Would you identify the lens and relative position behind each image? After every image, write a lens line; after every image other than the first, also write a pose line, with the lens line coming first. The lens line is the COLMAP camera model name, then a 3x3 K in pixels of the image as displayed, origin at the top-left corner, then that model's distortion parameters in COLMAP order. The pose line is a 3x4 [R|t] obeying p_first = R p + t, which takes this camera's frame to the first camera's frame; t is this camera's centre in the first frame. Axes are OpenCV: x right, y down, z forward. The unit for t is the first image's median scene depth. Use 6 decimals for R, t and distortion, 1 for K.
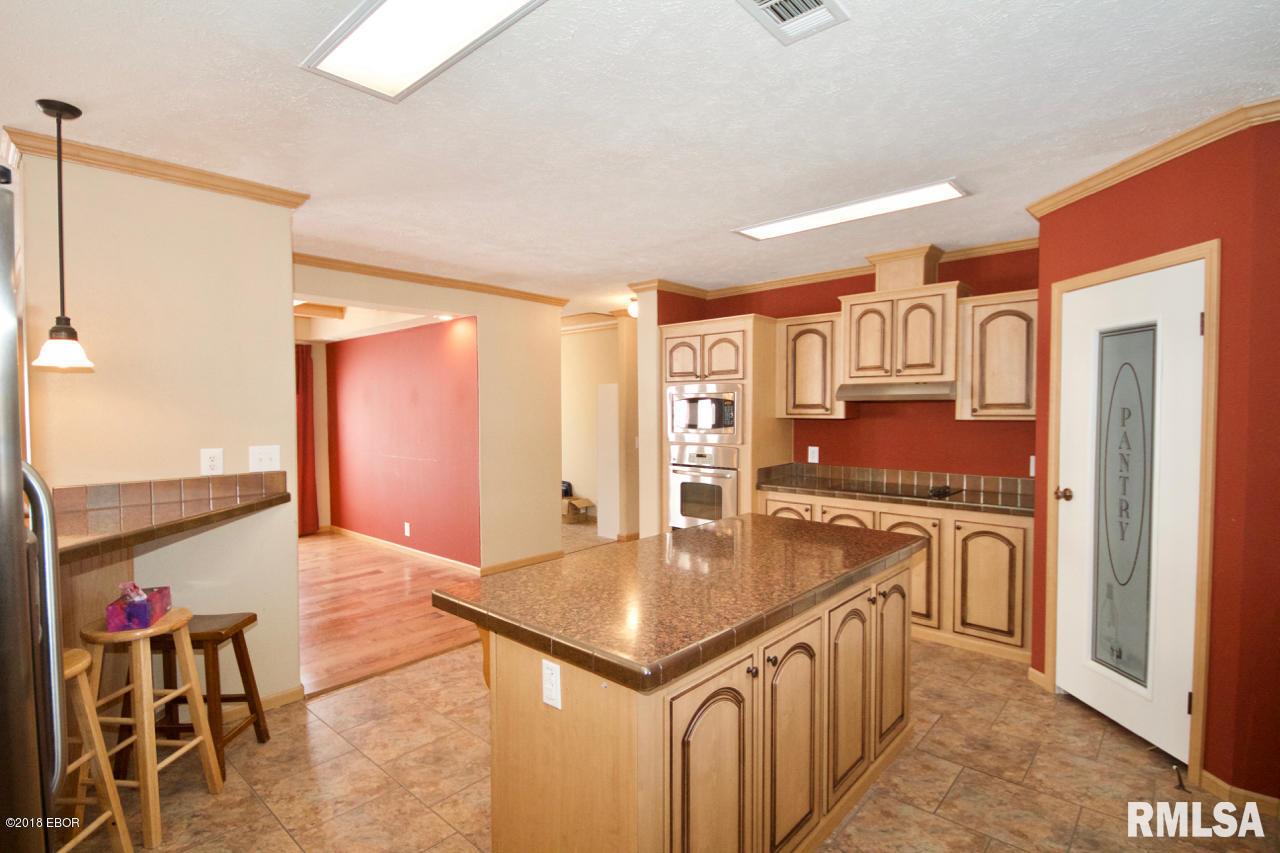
lens RADIAL K [[619.0, 0, 640.0], [0, 619.0, 426.5], [0, 0, 1]] dist [0.089324, -0.074931]
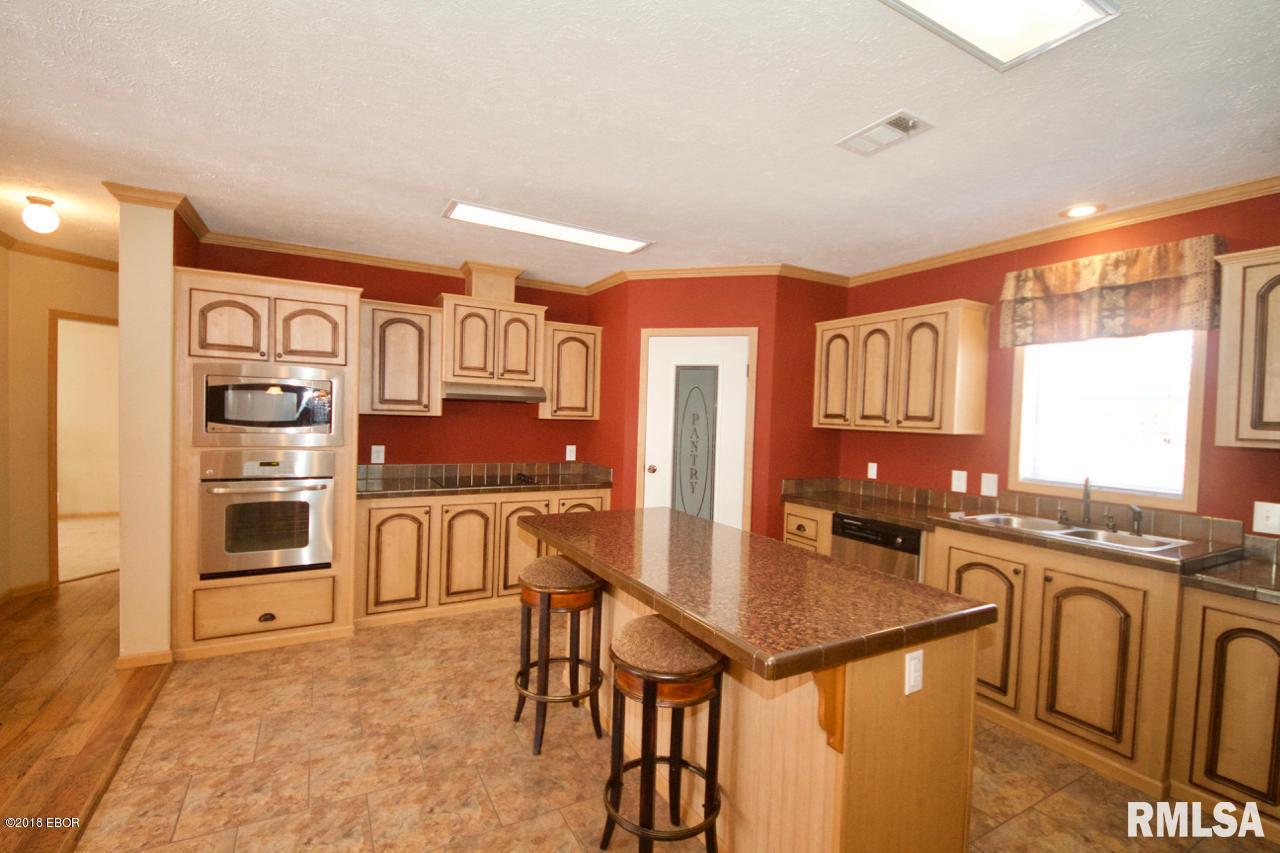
lens RADIAL K [[572.7, 0, 634.5], [0, 572.7, 428.1], [0, 0, 1]] dist [0.050866, -0.035545]
pose [[0.325631, -0.010861, 0.945435, -0.494435], [-0.004216, 0.999907, 0.012939, -0.007237], [-0.945488, -0.008199, 0.325555, 0.454722]]
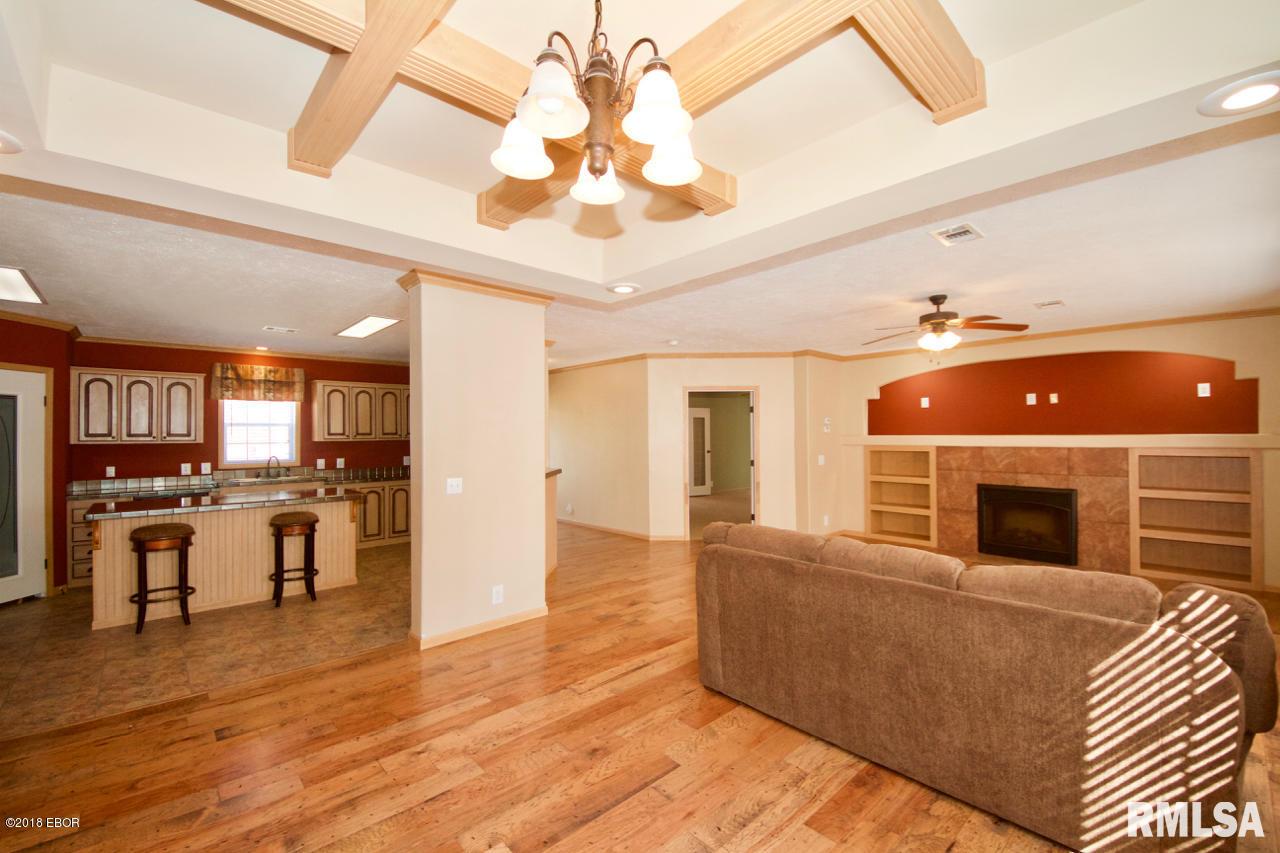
lens RADIAL K [[530.9, 0, 635.3], [0, 530.9, 429.5], [0, 0, 1]] dist [0.027202, -0.025526]
pose [[-0.995653, 0.011139, 0.092477, -0.890147], [0.012904, 0.999745, 0.018517, -0.038359], [-0.092247, 0.019630, -0.995543, 1.647112]]
